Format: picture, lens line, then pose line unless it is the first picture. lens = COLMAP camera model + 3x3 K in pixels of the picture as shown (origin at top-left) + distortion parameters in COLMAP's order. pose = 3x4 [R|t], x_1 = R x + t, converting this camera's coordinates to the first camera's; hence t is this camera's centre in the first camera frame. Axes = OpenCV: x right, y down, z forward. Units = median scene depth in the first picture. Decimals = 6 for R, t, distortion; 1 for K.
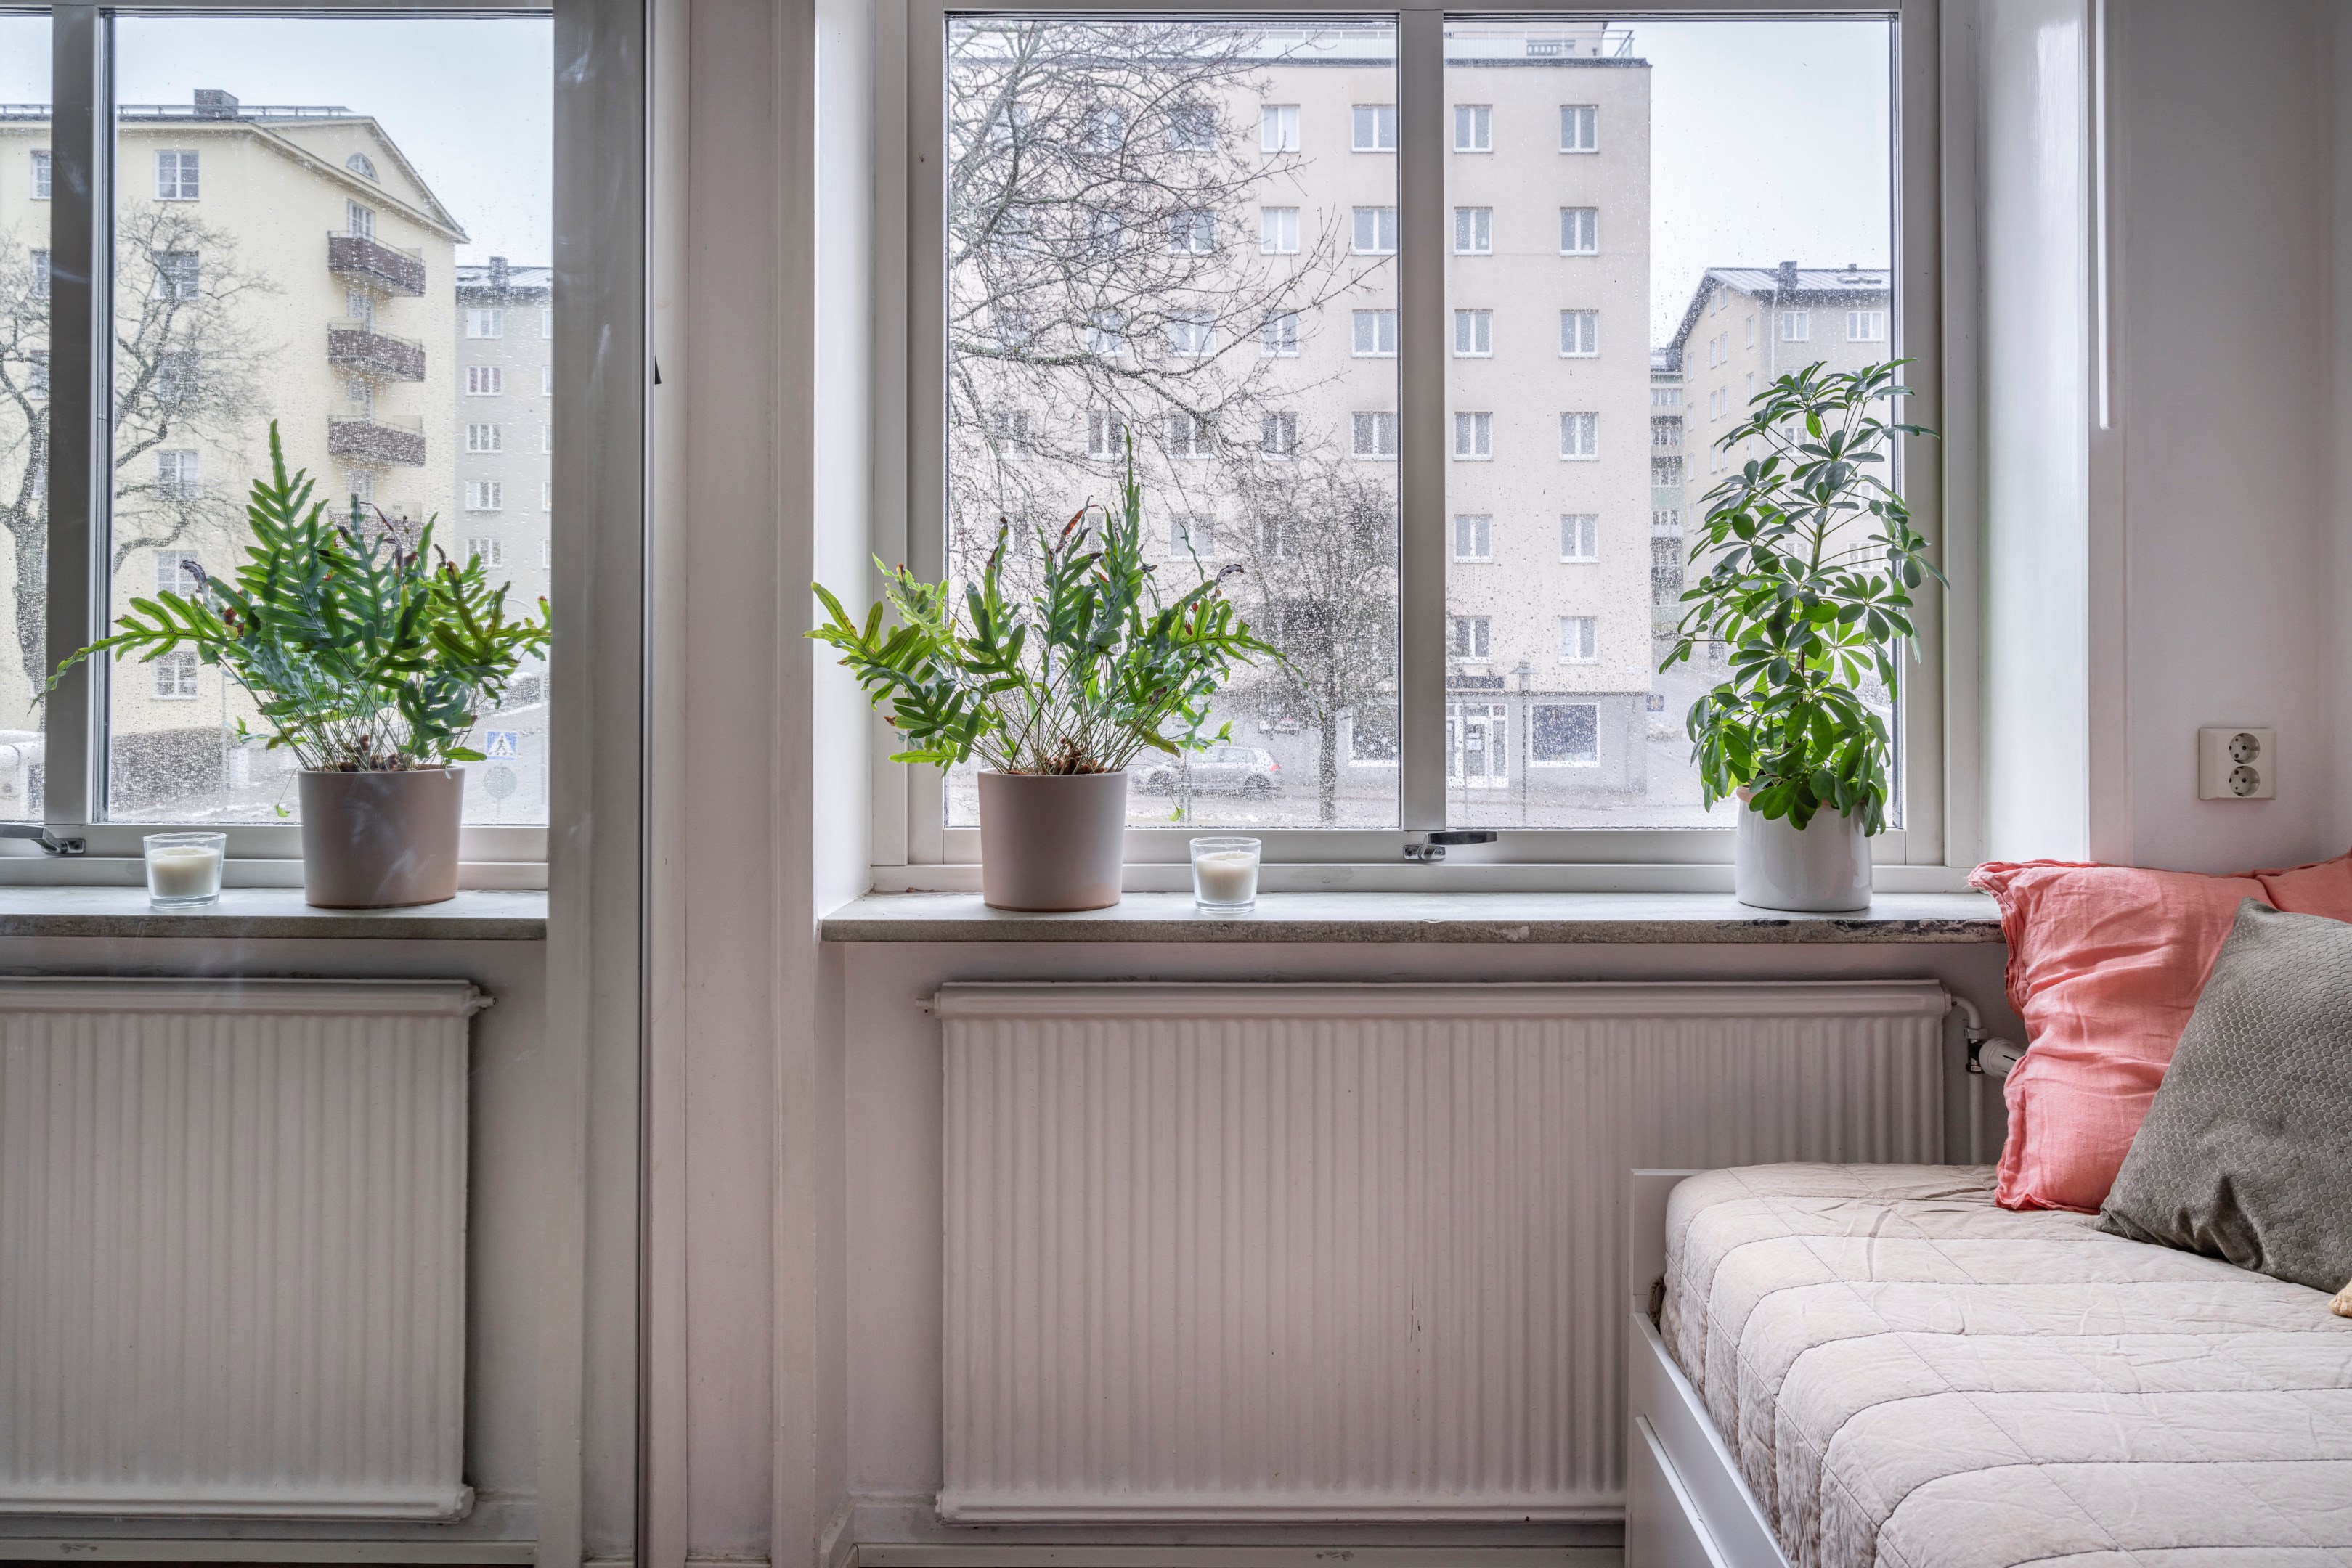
lens RADIAL K [[1795.5, 0, 1136.7], [0, 1795.5, 664.8], [0, 0, 1]] dist [-0.002985, -0.001900]
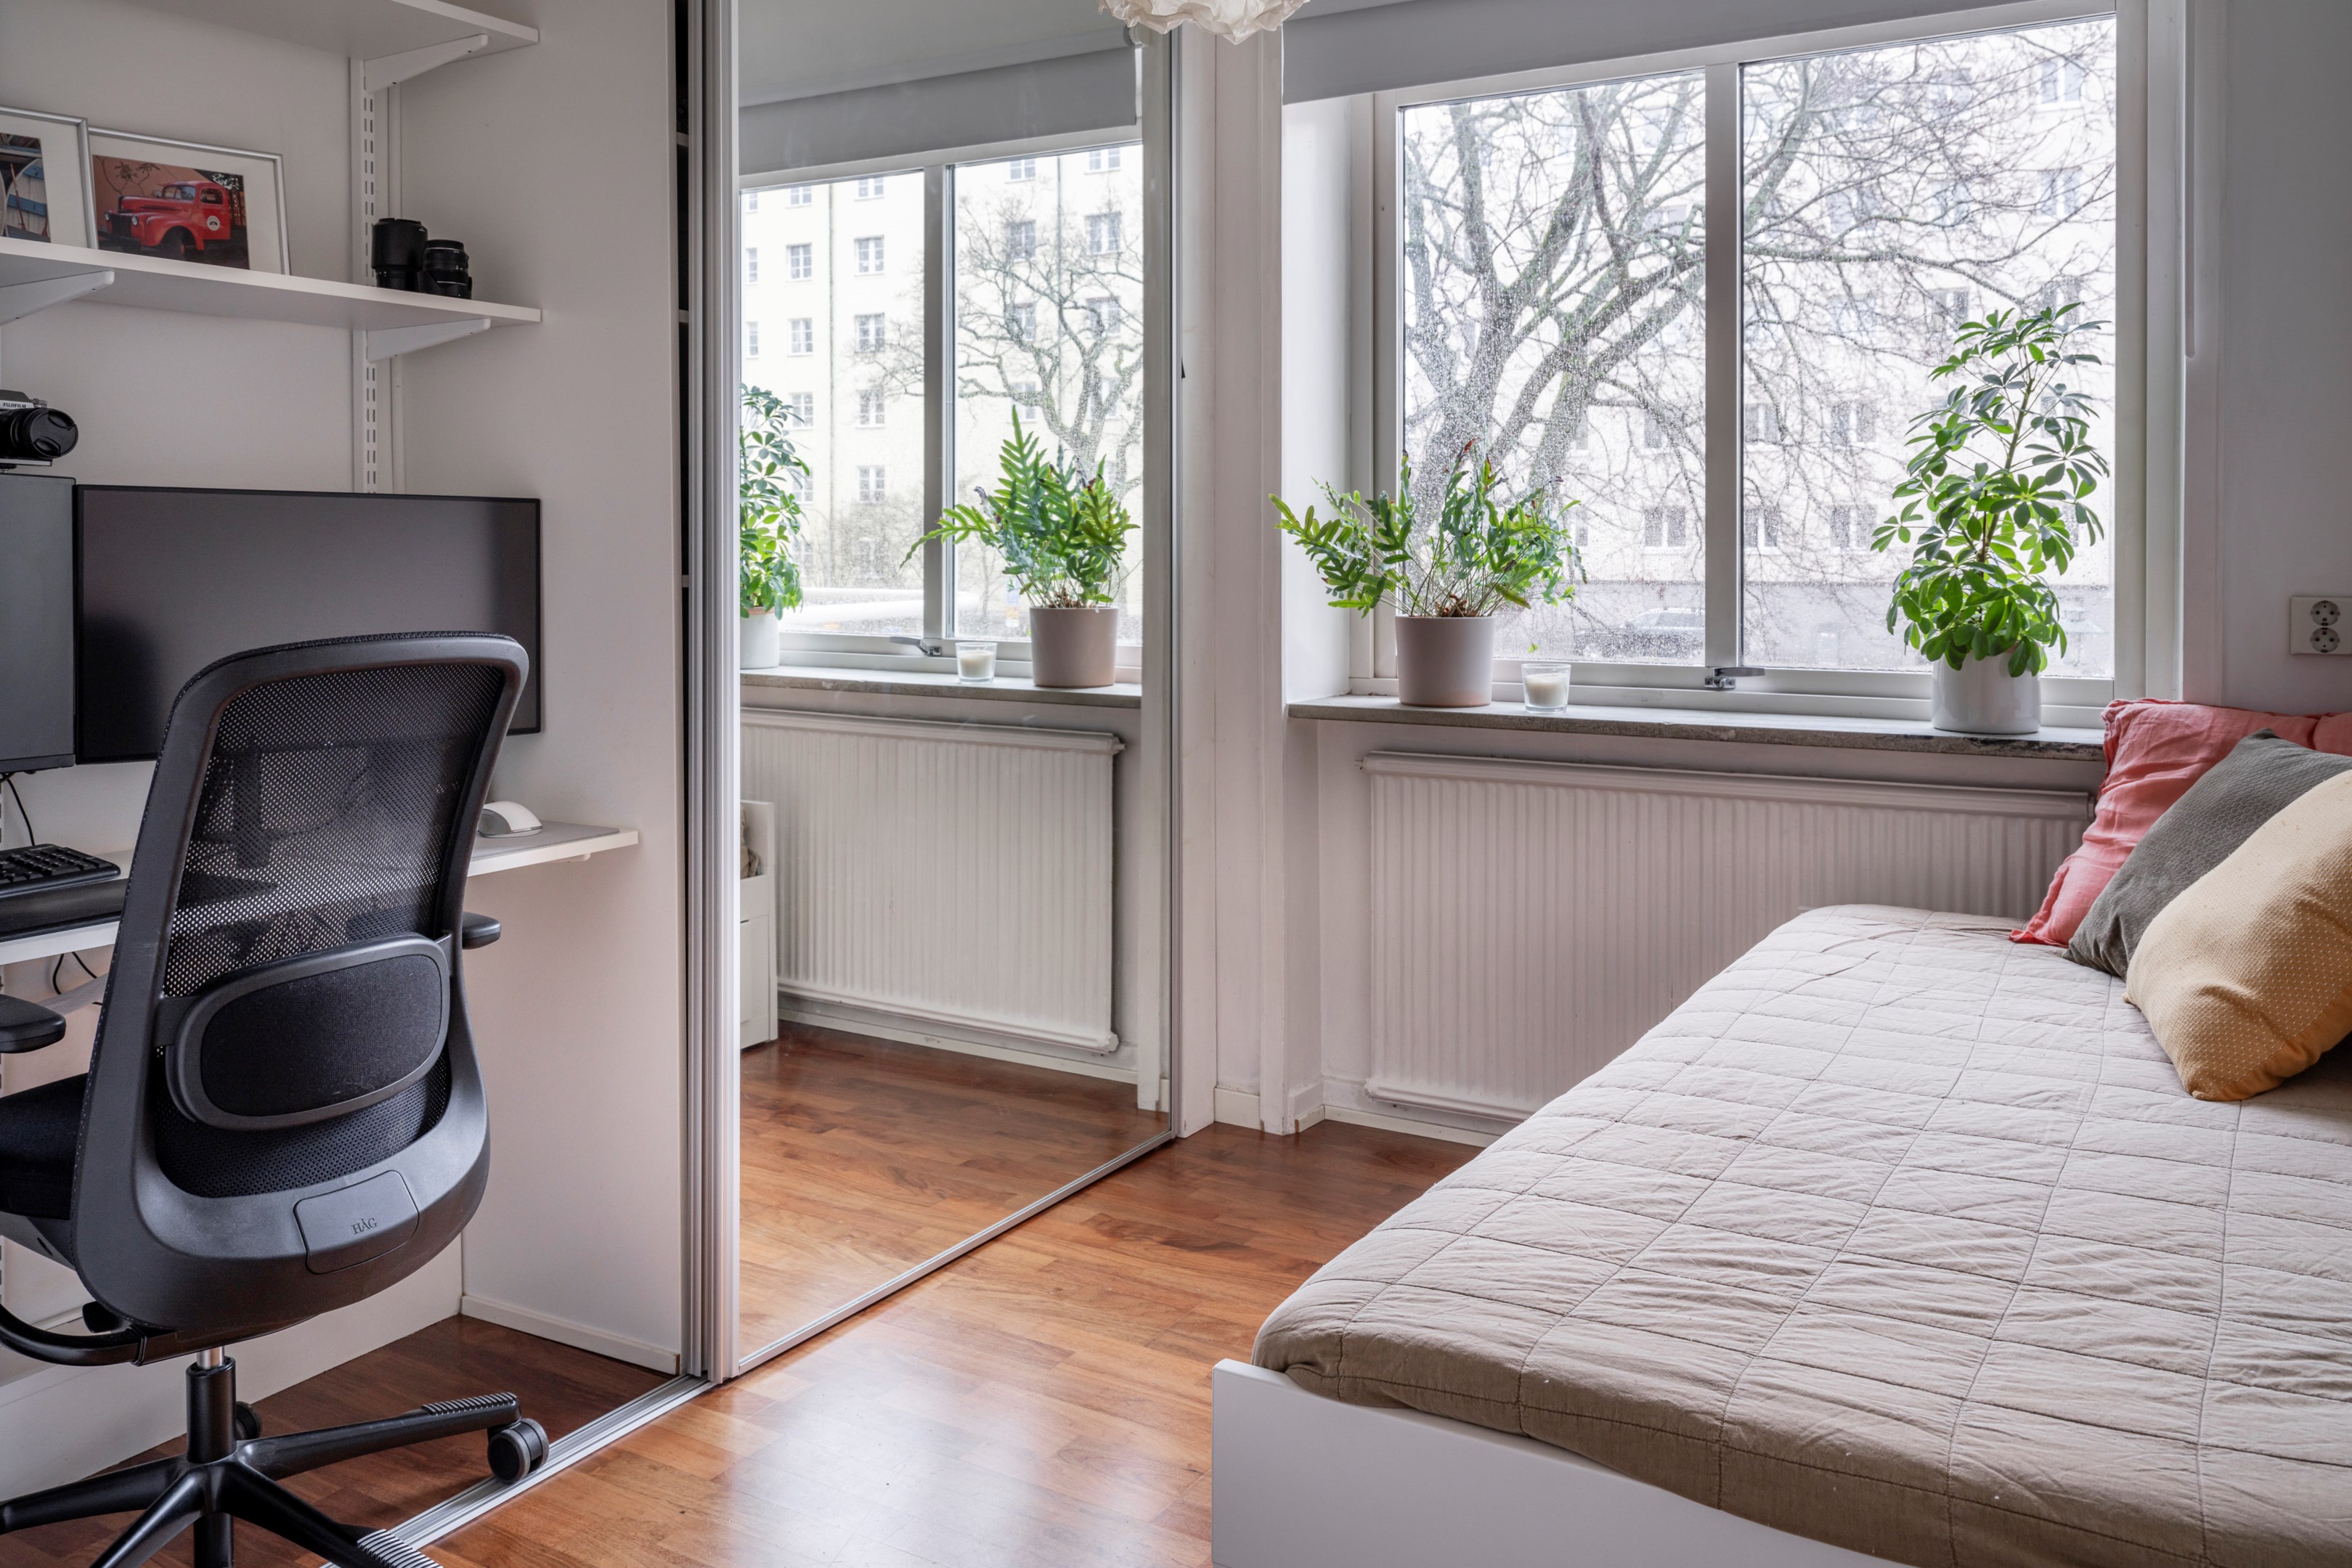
lens RADIAL K [[1795.5, 0, 1136.7], [0, 1795.5, 664.8], [0, 0, 1]] dist [-0.002985, -0.001900]
pose [[0.855464, 0.032848, -0.516820, 0.522366], [-0.001563, 0.998146, 0.060853, 0.008735], [0.517860, -0.051250, 0.853929, -0.429056]]
